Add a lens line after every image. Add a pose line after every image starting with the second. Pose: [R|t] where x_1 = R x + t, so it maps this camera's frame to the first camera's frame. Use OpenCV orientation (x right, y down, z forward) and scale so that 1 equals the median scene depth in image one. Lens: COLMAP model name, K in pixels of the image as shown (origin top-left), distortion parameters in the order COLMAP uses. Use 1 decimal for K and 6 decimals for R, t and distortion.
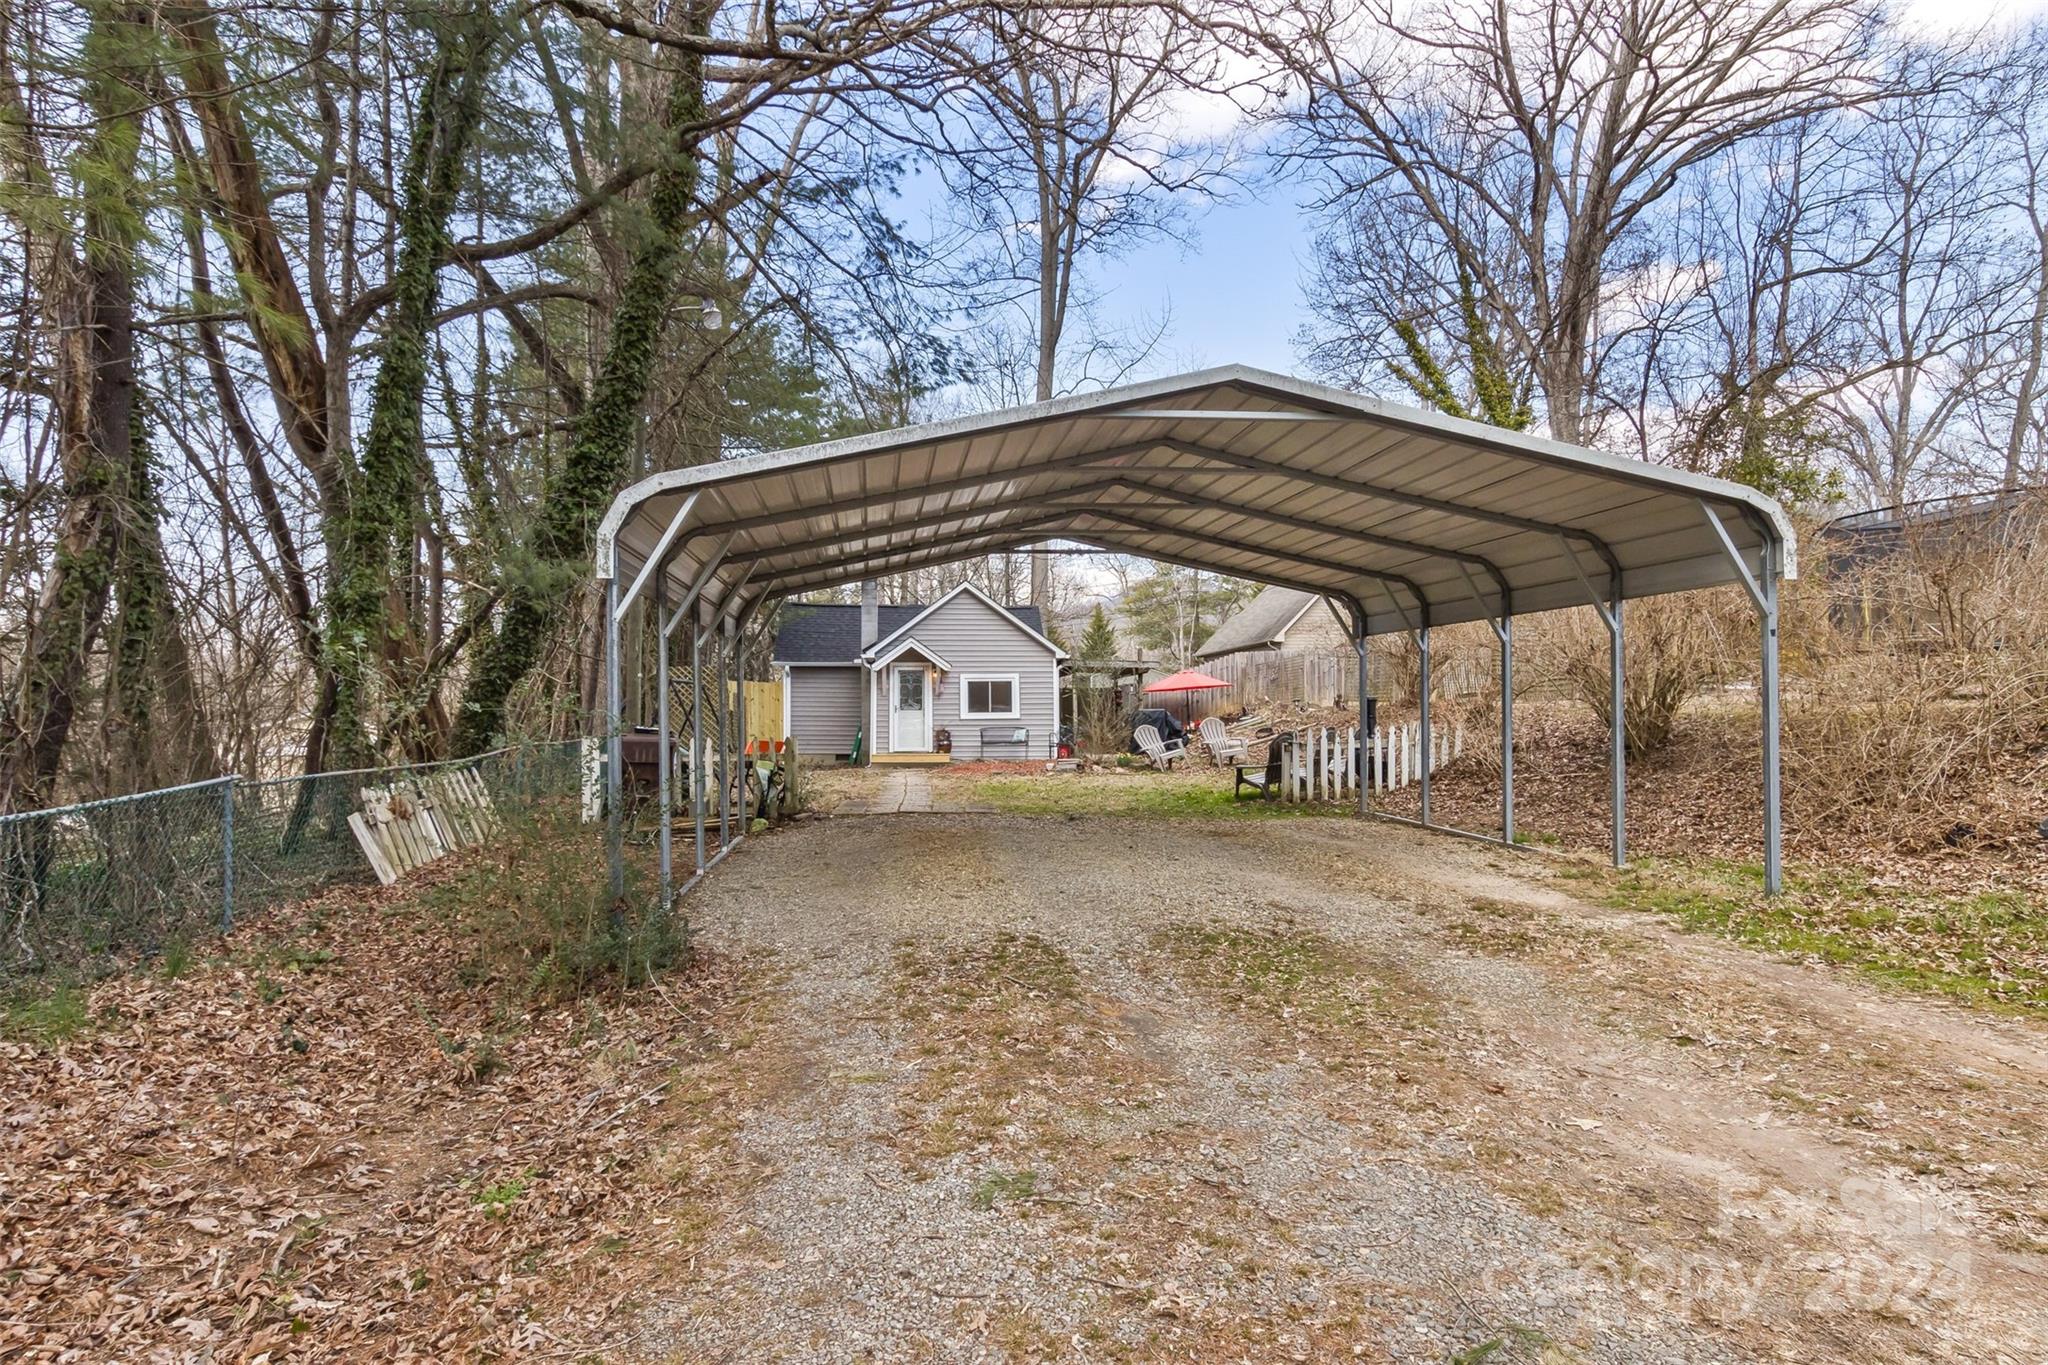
lens RADIAL K [[1048.1, 0, 1022.8], [0, 1048.1, 683.8], [0, 0, 1]] dist [-0.000185, -0.000027]
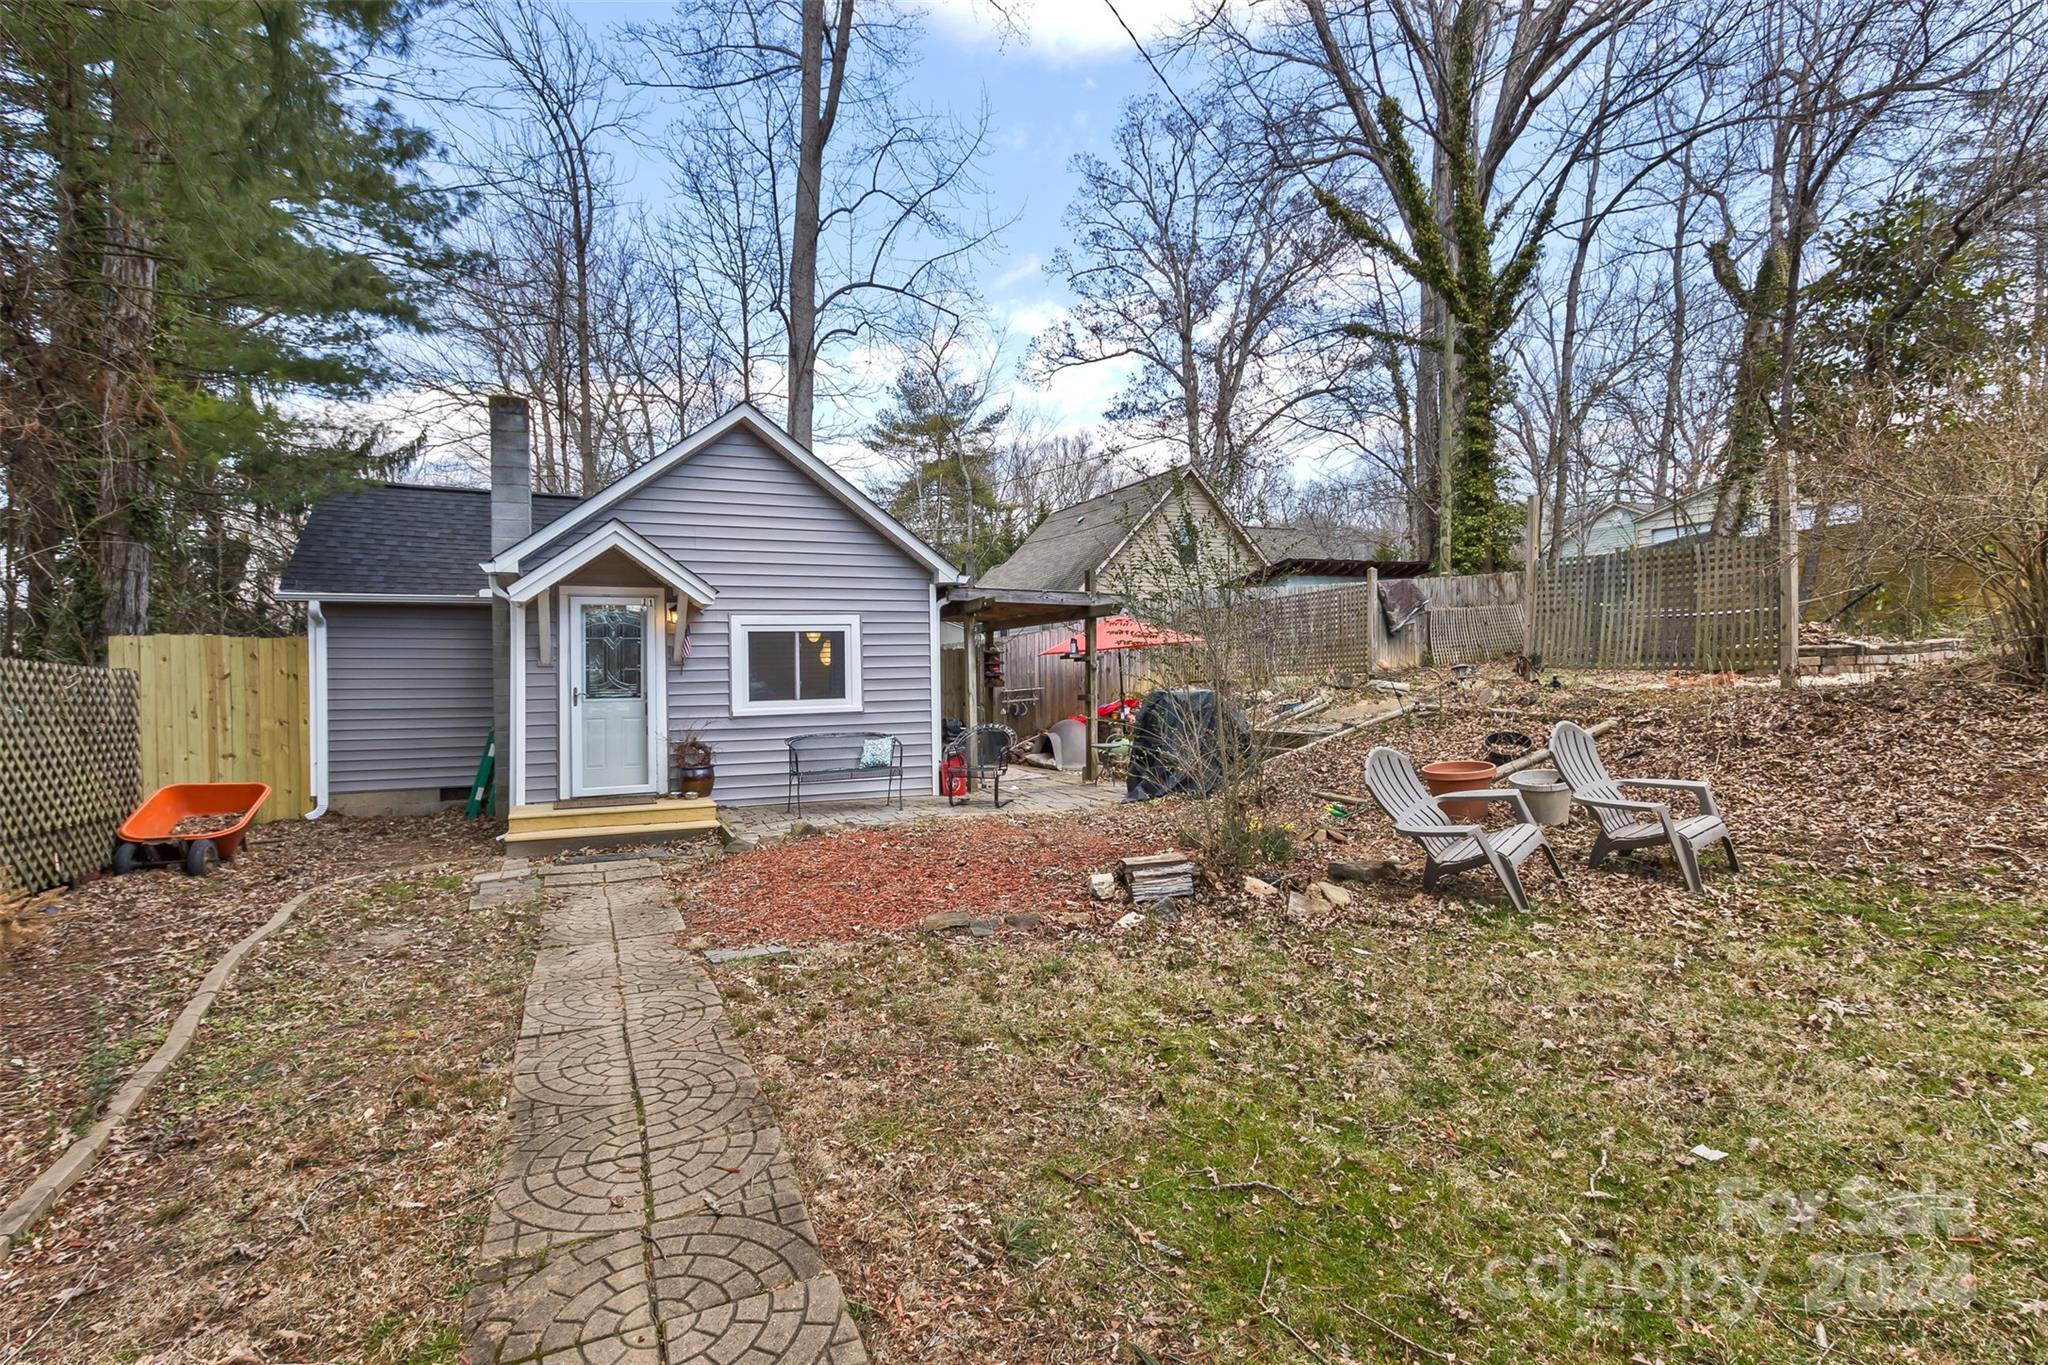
lens RADIAL K [[1006.0, 0, 1026.0], [0, 1006.0, 649.9], [0, 0, 1]] dist [0.003563, 0.000758]
pose [[0.954854, -0.008093, 0.296964, -0.066800], [0.007617, 0.999967, 0.002760, 0.005043], [-0.296976, -0.000374, 0.954885, 0.548597]]
